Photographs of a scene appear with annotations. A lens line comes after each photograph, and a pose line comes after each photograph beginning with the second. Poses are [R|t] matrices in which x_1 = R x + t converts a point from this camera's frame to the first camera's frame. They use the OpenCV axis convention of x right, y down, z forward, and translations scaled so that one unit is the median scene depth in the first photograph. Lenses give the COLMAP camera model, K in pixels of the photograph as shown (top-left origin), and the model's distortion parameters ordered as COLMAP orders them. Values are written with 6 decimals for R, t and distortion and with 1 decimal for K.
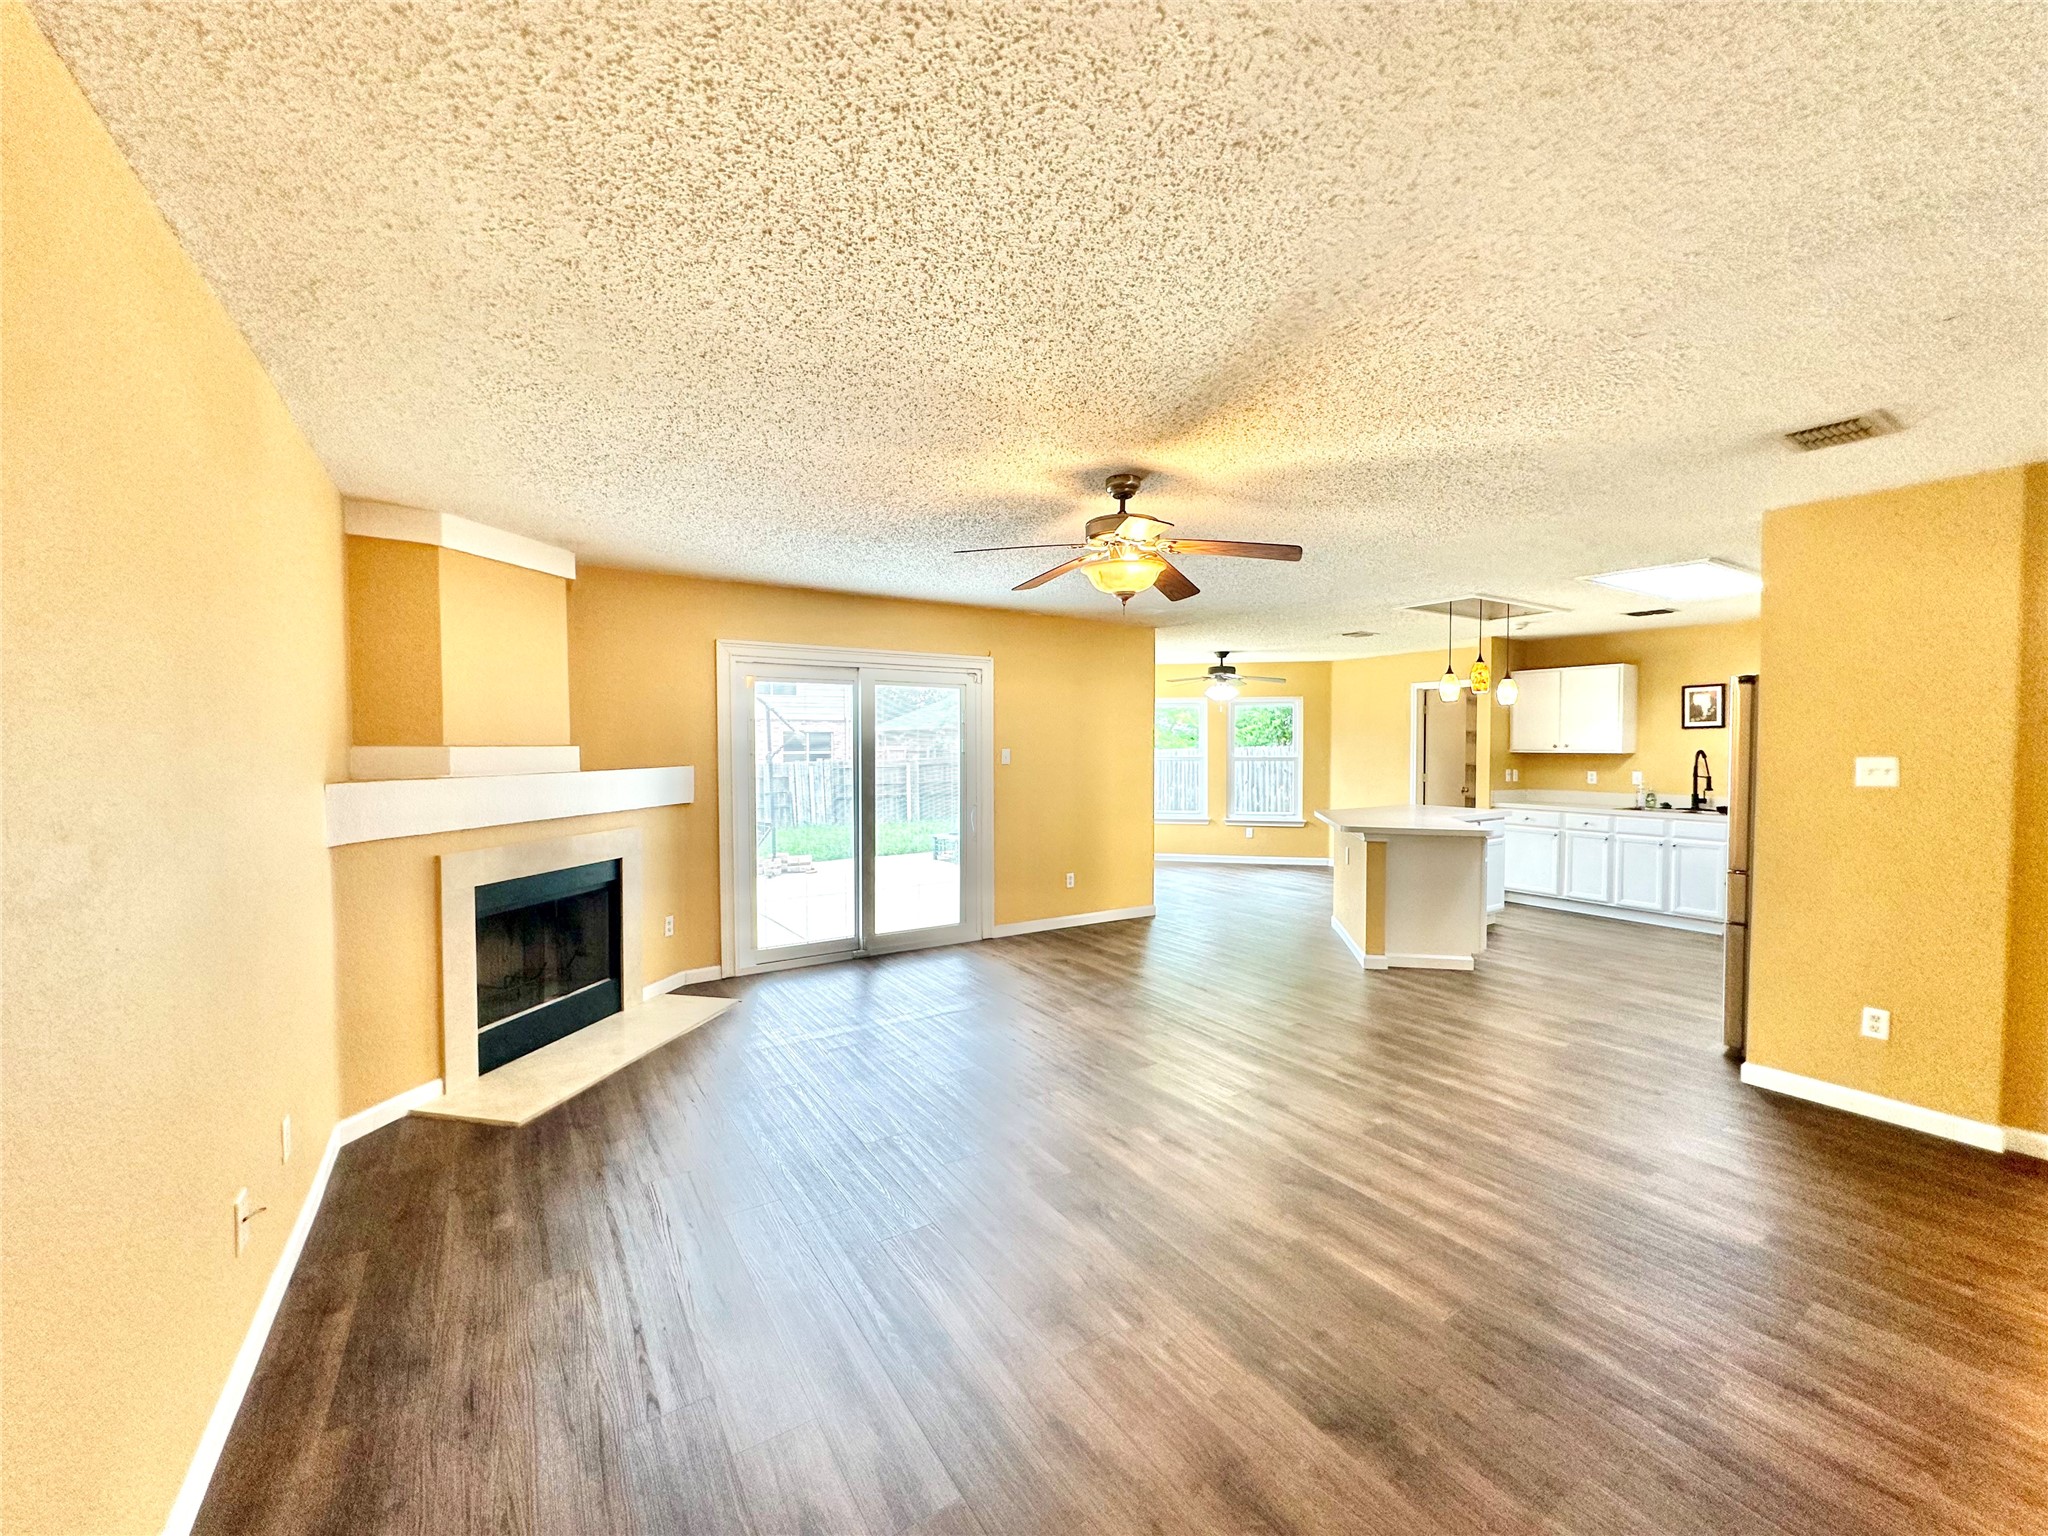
lens RADIAL K [[817.0, 0, 1024.0], [0, 817.0, 768.0], [0, 0, 1]] dist [-0.002569, 0.000109]
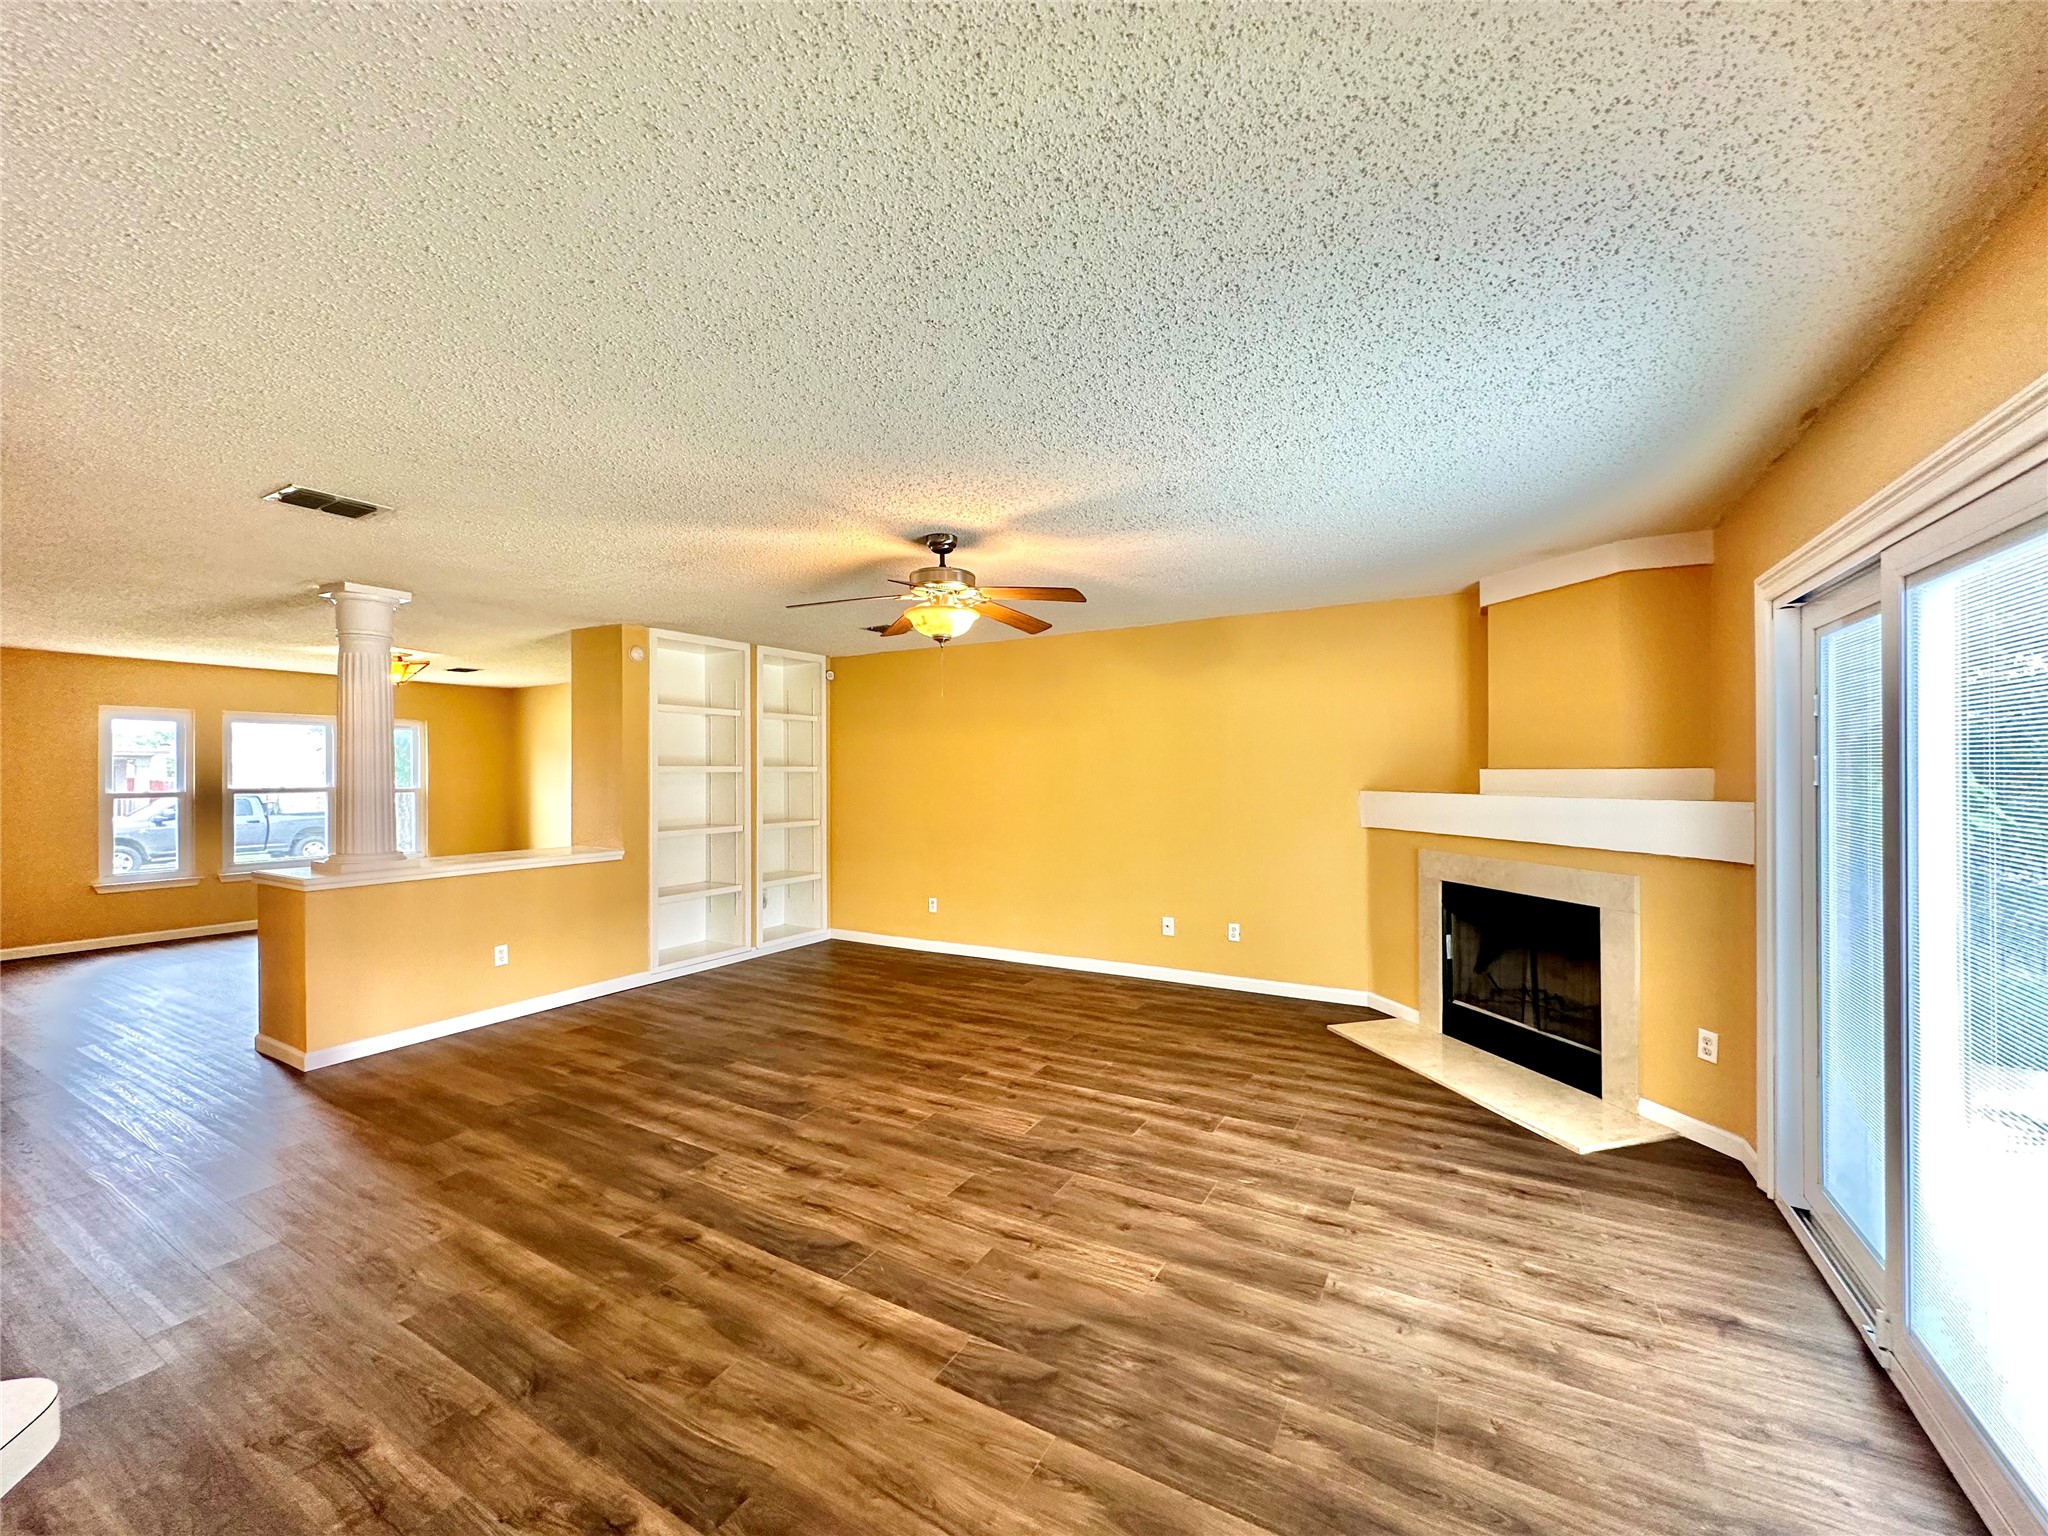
lens RADIAL K [[817.0, 0, 1024.0], [0, 817.0, 768.0], [0, 0, 1]] dist [-0.002569, 0.000109]
pose [[-0.888182, 0.004002, -0.459475, 0.542942], [-0.009612, 0.999581, 0.027286, -0.063854], [0.459392, 0.028651, -0.887771, 2.068032]]
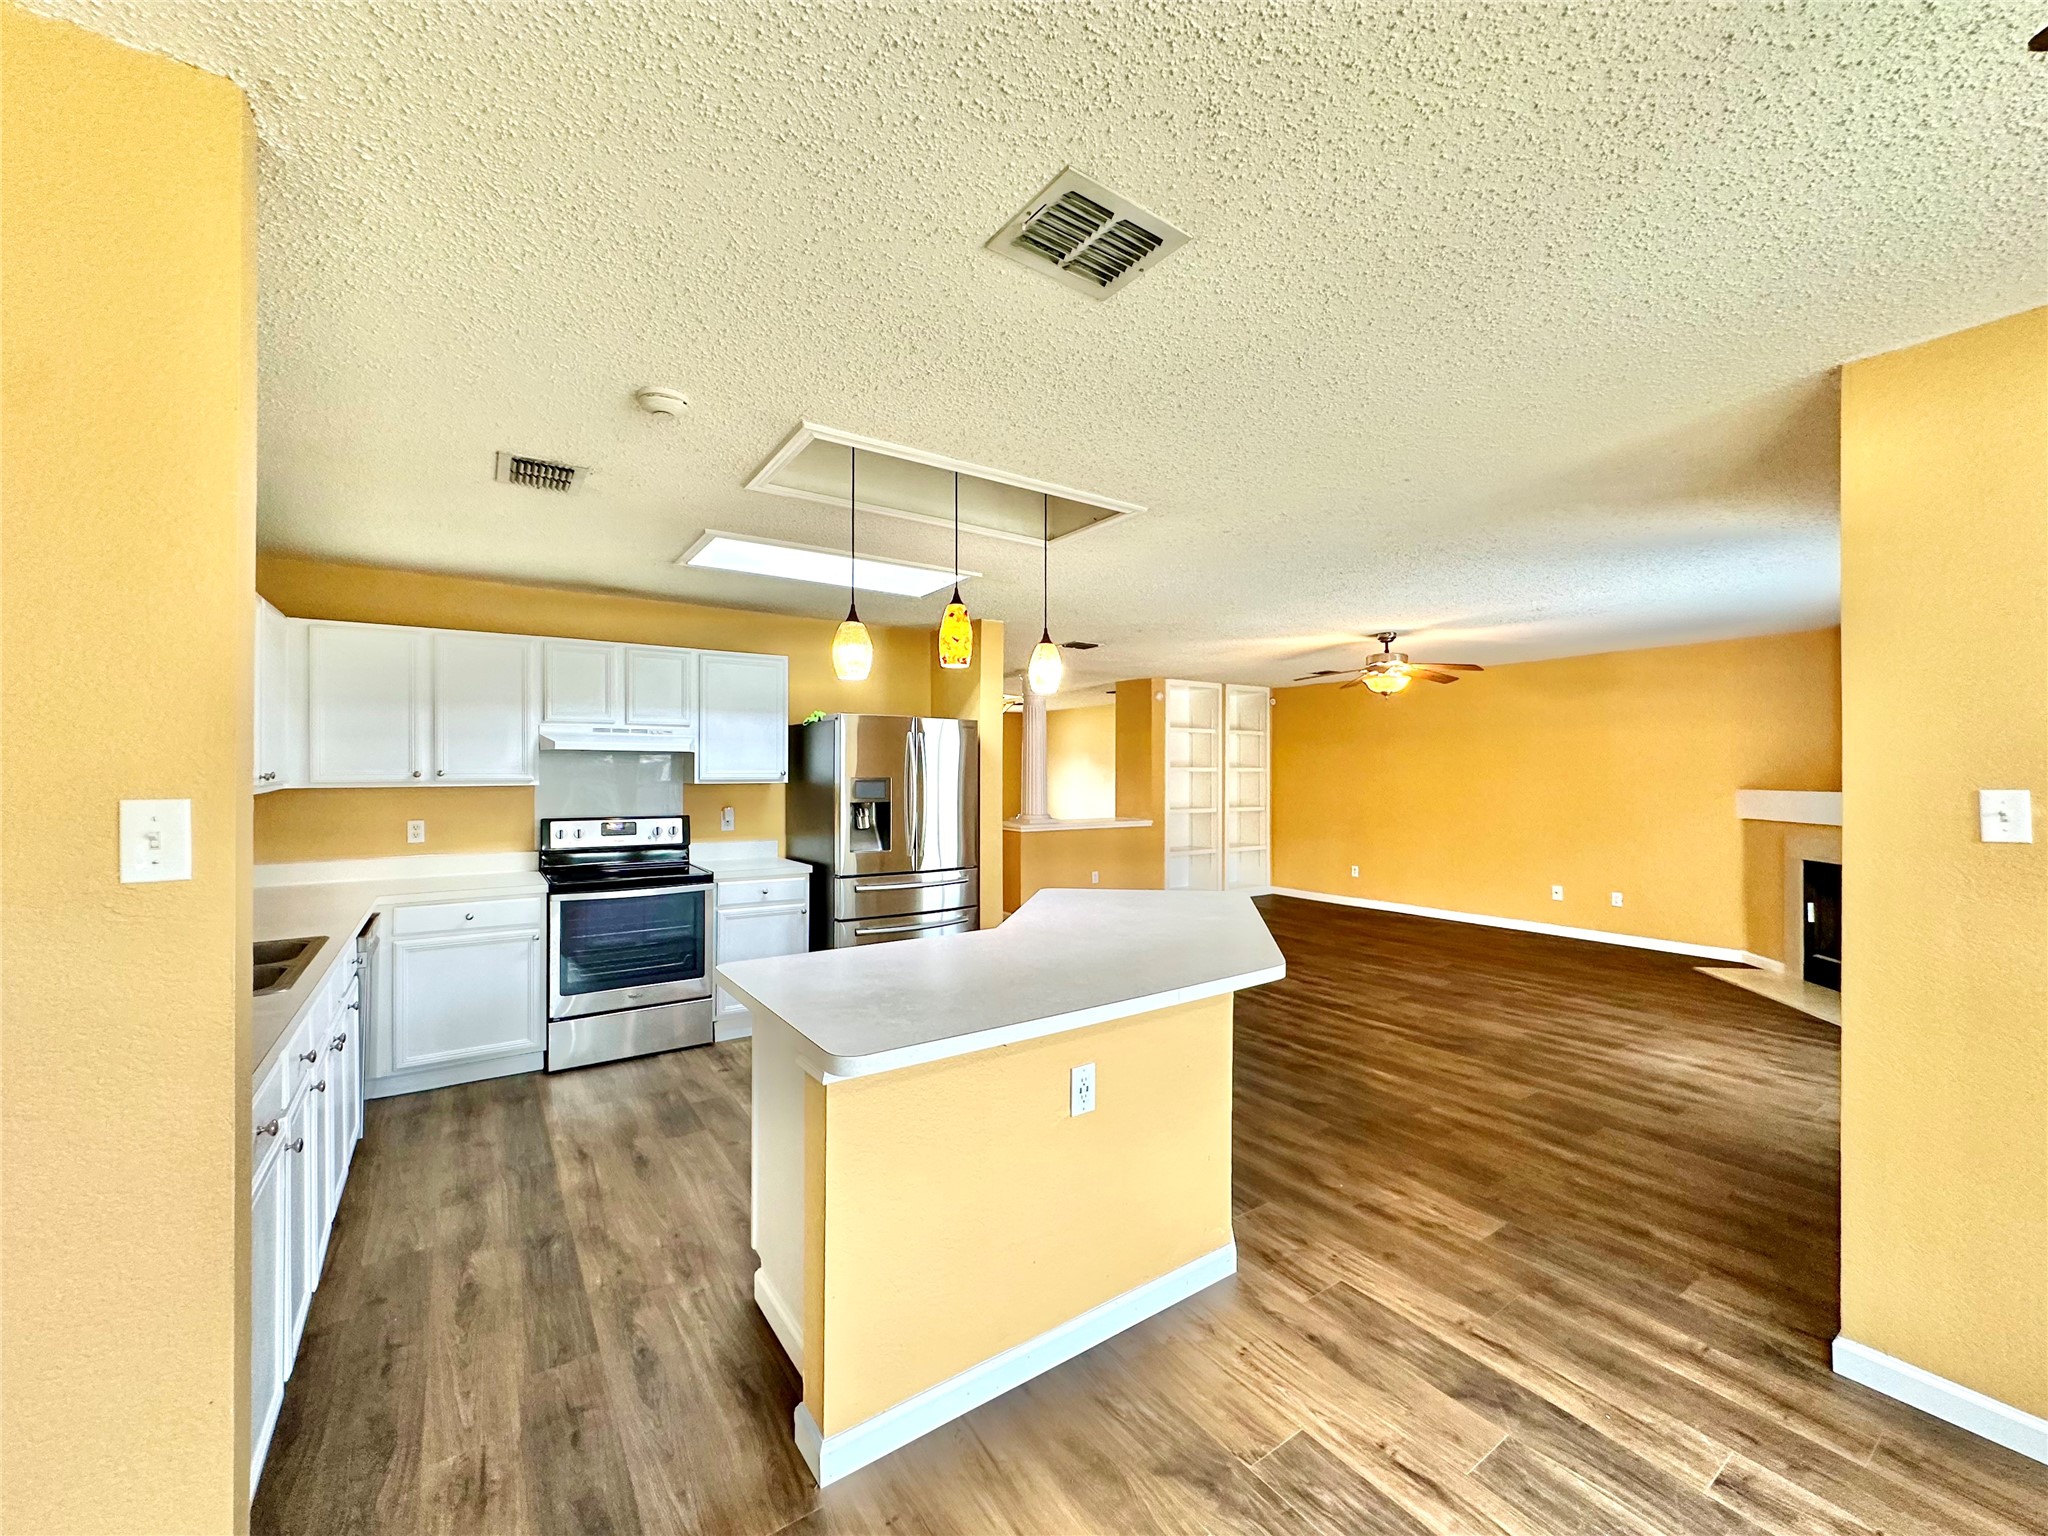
lens RADIAL K [[817.0, 0, 1024.0], [0, 817.0, 768.0], [0, 0, 1]] dist [-0.002569, 0.000109]
pose [[-0.999424, -0.000221, -0.033942, 1.039124], [-0.001226, 0.999562, 0.029576, -0.091664], [0.033920, 0.029600, -0.998986, 2.898831]]
